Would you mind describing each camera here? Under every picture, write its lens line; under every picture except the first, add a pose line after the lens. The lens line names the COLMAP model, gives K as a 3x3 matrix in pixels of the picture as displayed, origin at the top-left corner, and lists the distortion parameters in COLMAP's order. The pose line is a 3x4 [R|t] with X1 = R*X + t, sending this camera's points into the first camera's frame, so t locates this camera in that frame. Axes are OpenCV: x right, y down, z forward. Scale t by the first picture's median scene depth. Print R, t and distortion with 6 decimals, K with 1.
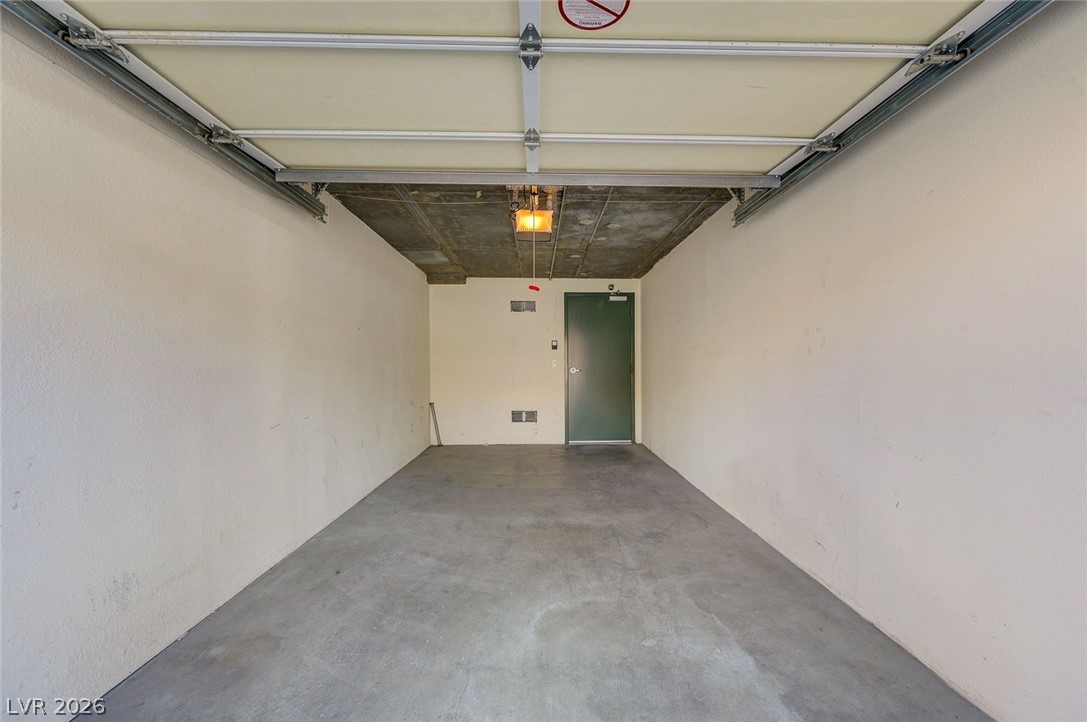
lens RADIAL K [[431.8, 0, 547.7], [0, 431.8, 367.9], [0, 0, 1]] dist [0.001279, 0.000134]
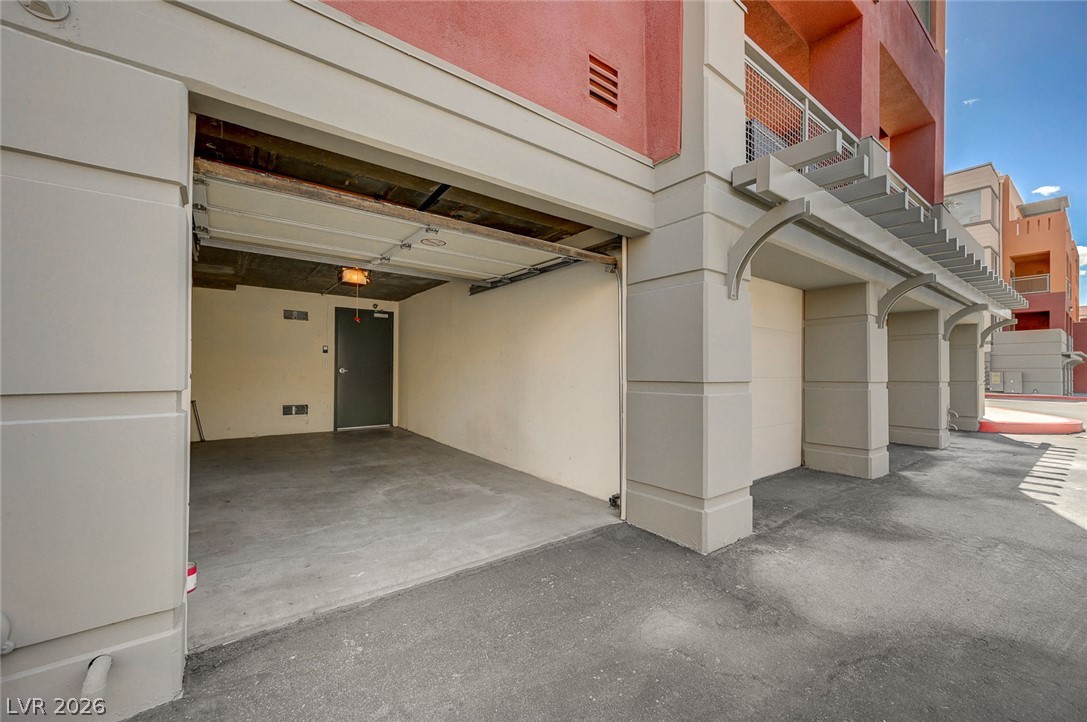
lens RADIAL K [[431.8, 0, 547.7], [0, 431.8, 367.9], [0, 0, 1]] dist [0.001279, 0.000134]
pose [[0.813938, 0.012214, 0.580823, -0.187996], [-0.008951, 0.999924, -0.008484, 0.003524], [-0.580882, 0.001707, 0.813986, -0.360581]]
